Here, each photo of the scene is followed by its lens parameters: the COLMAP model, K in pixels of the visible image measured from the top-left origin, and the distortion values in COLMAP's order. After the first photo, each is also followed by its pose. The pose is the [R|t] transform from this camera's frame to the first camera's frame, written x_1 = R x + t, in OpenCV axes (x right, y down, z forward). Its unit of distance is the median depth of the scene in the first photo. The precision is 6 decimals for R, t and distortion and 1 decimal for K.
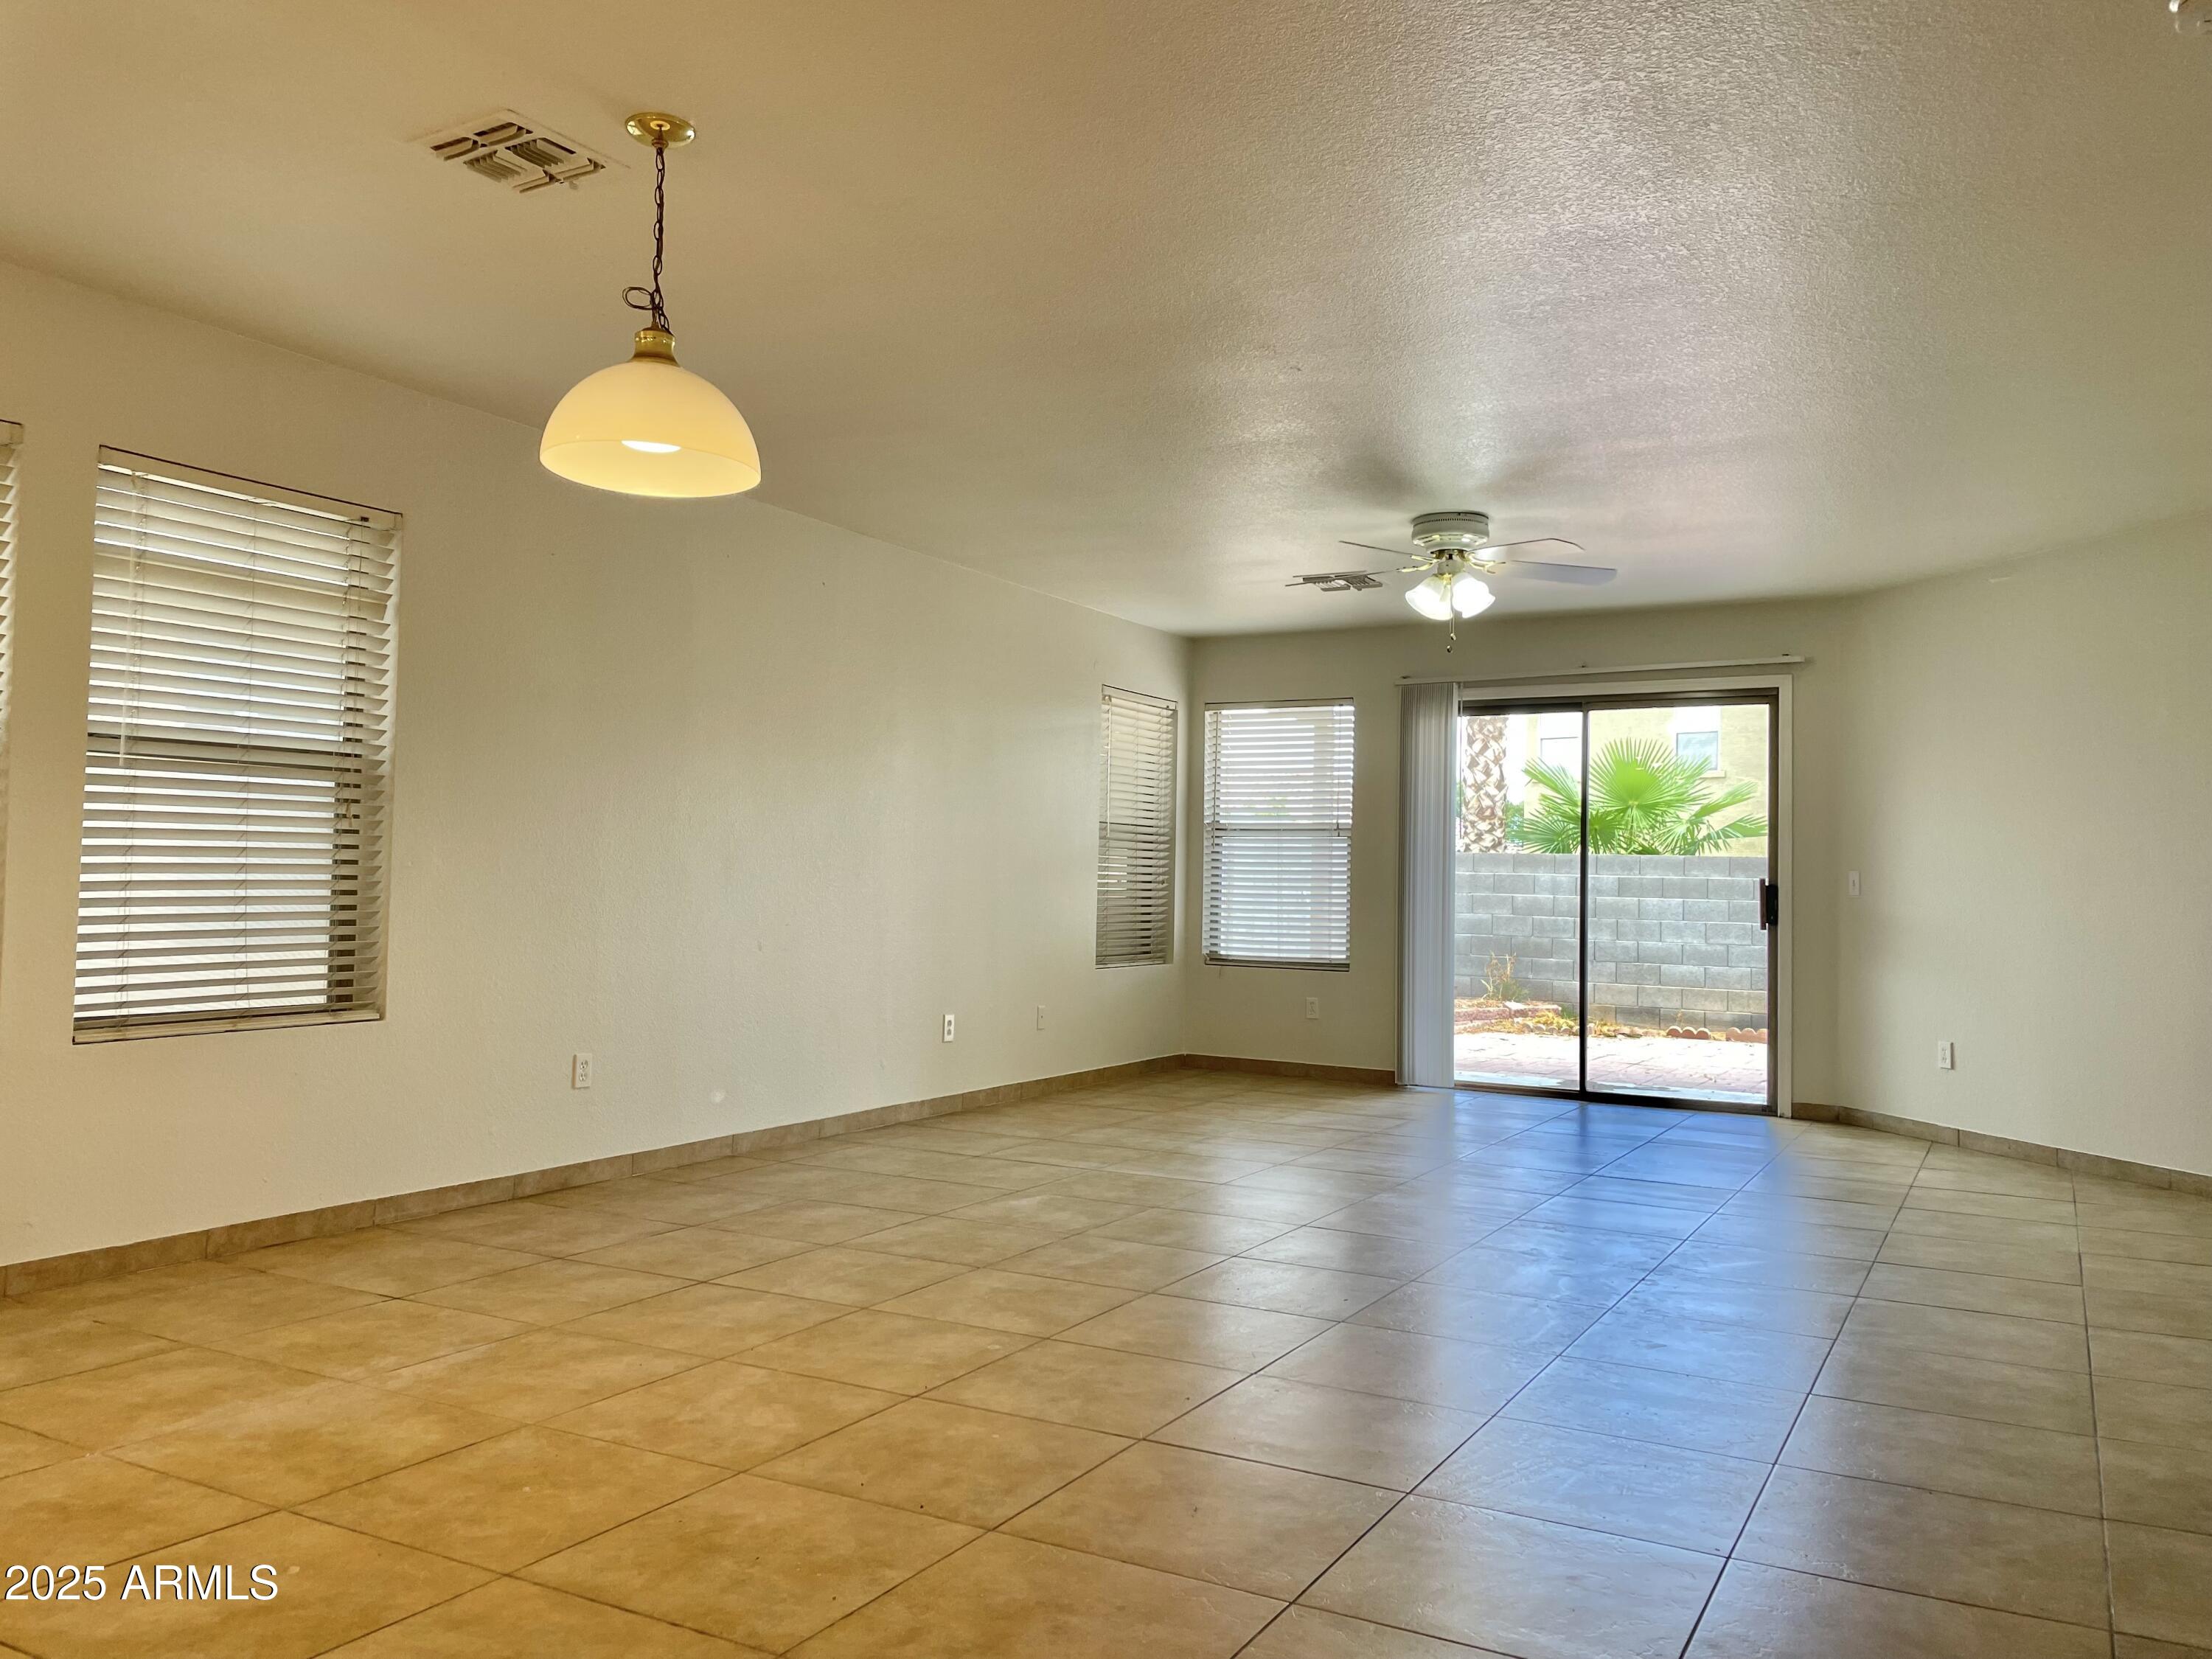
lens RADIAL K [[1696.0, 0, 1117.8], [0, 1696.0, 828.4], [0, 0, 1]] dist [0.098063, -0.130212]
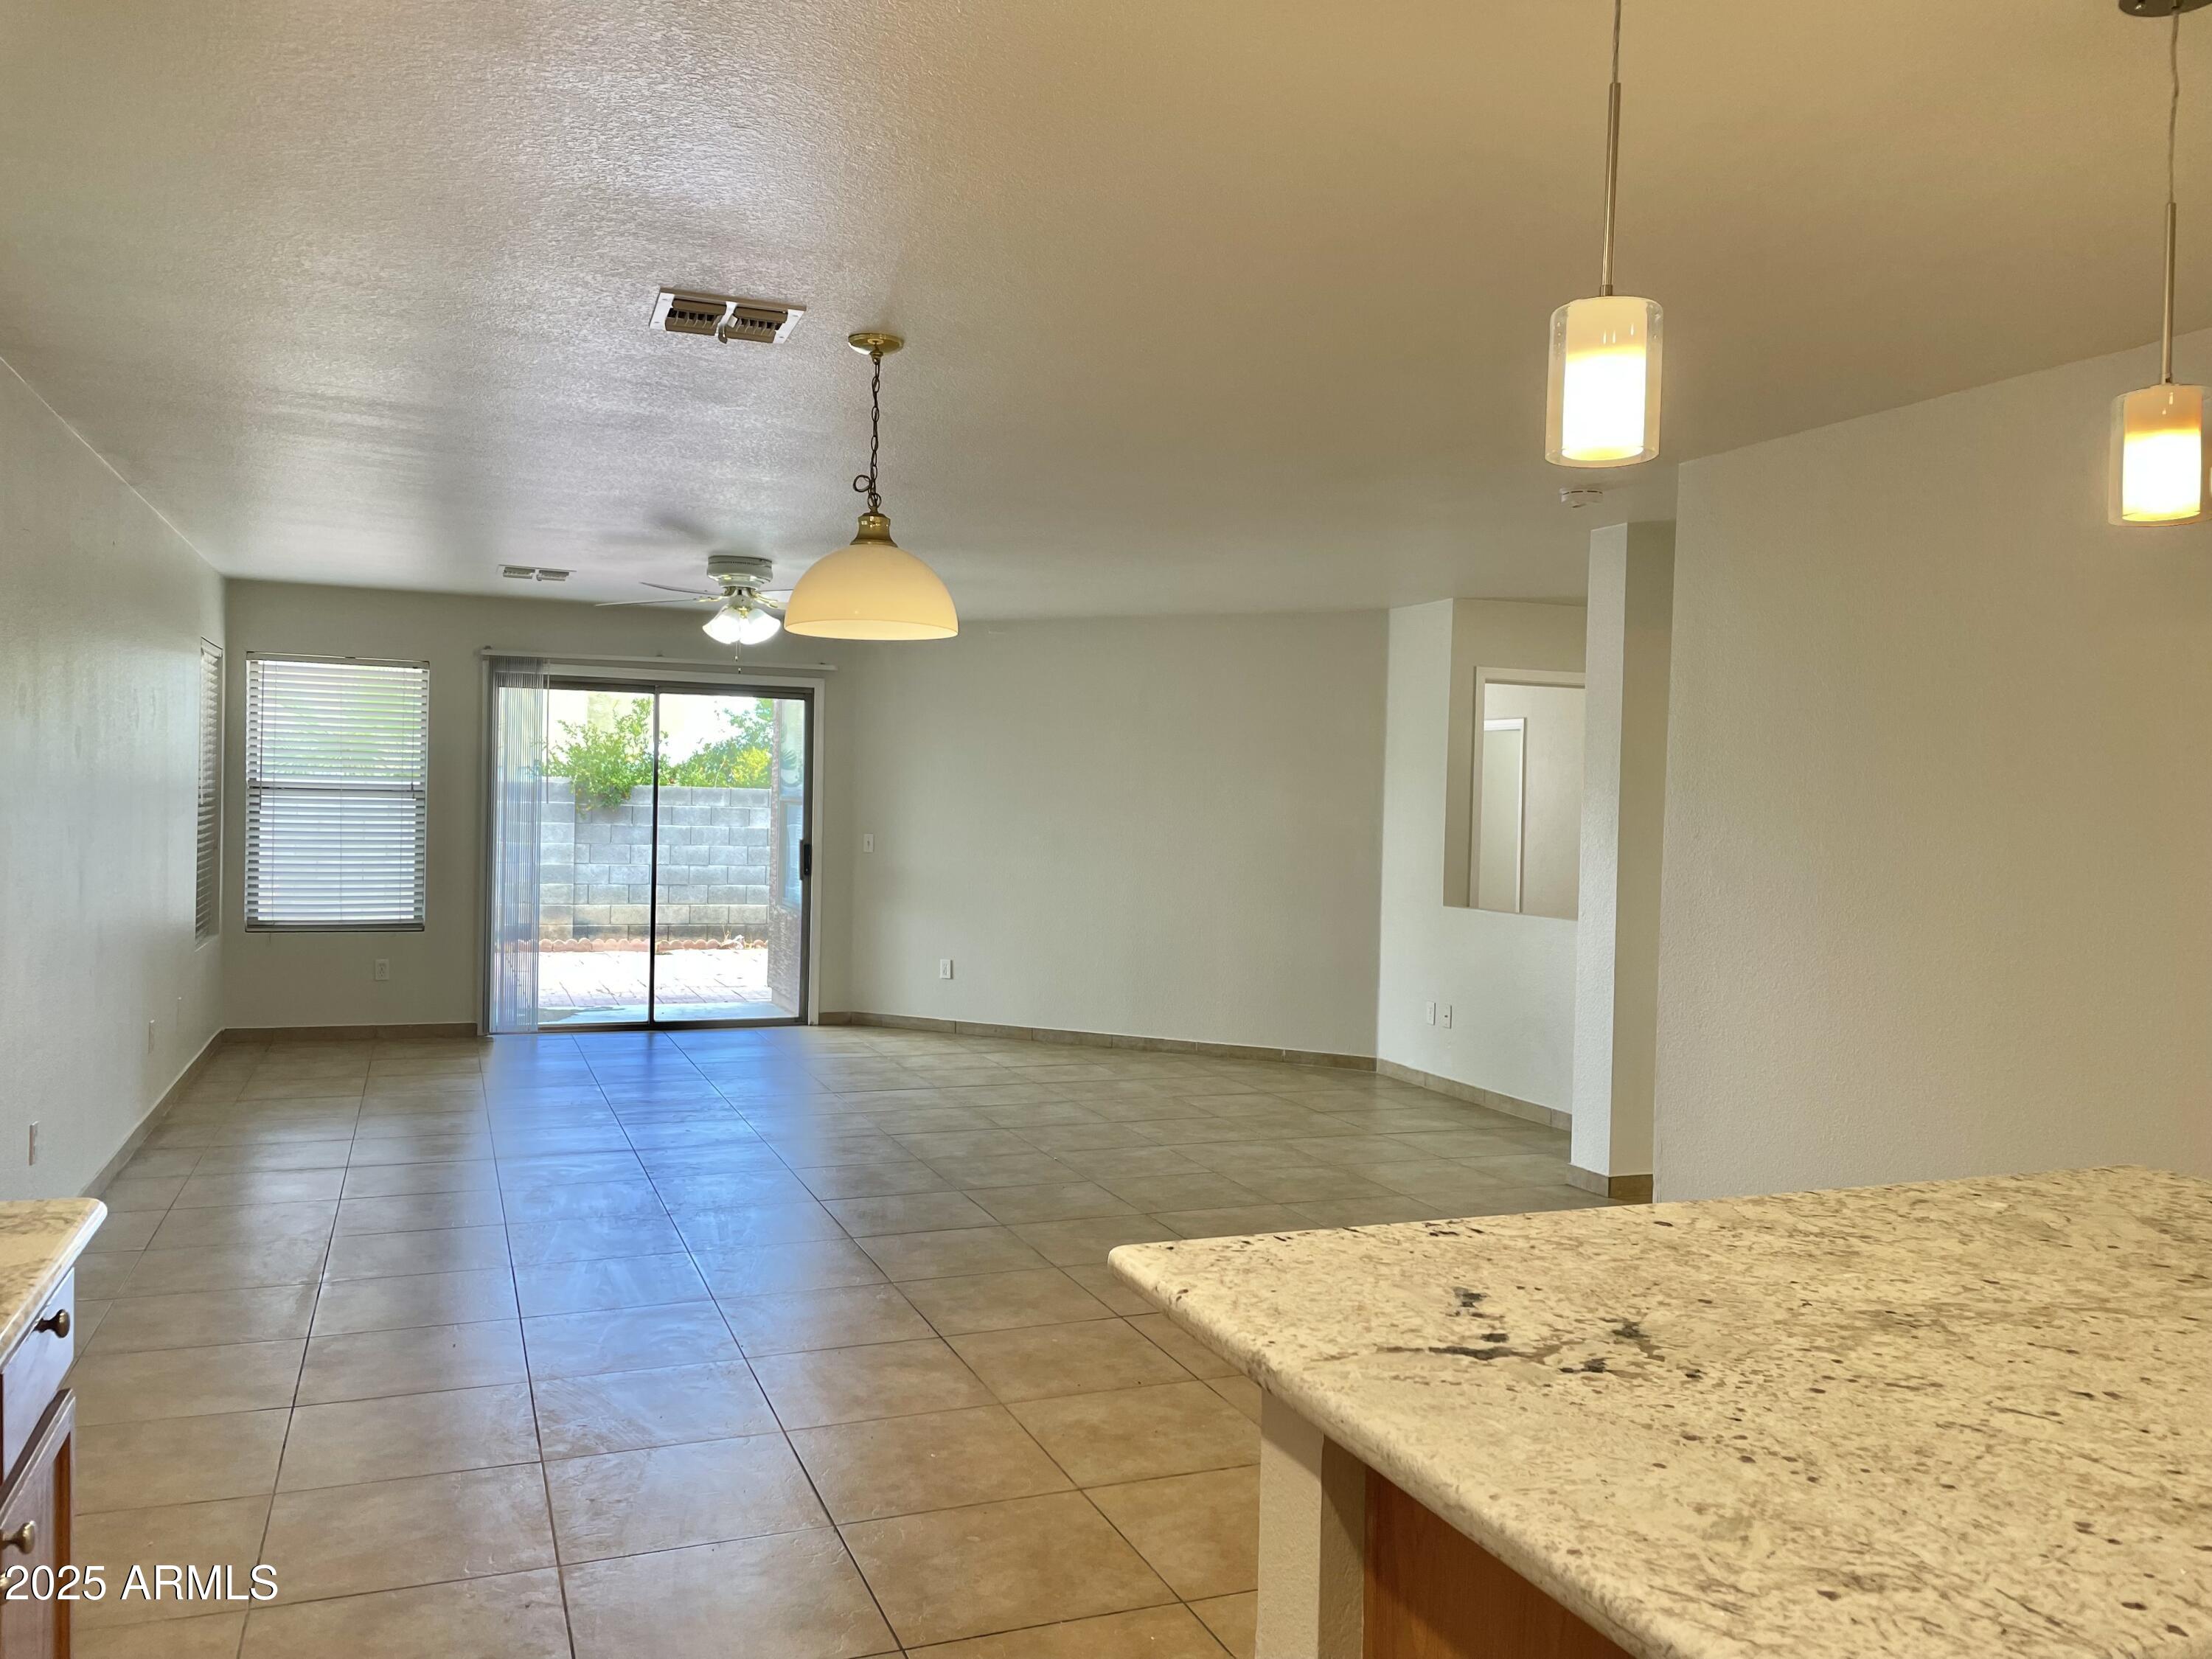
lens RADIAL K [[1696.0, 0, 1117.8], [0, 1696.0, 828.4], [0, 0, 1]] dist [0.098063, -0.130212]
pose [[0.611340, -0.019268, 0.791133, -0.450745], [-0.044286, 0.997304, 0.058511, -0.059681], [-0.790128, -0.070806, 0.608839, 0.050502]]
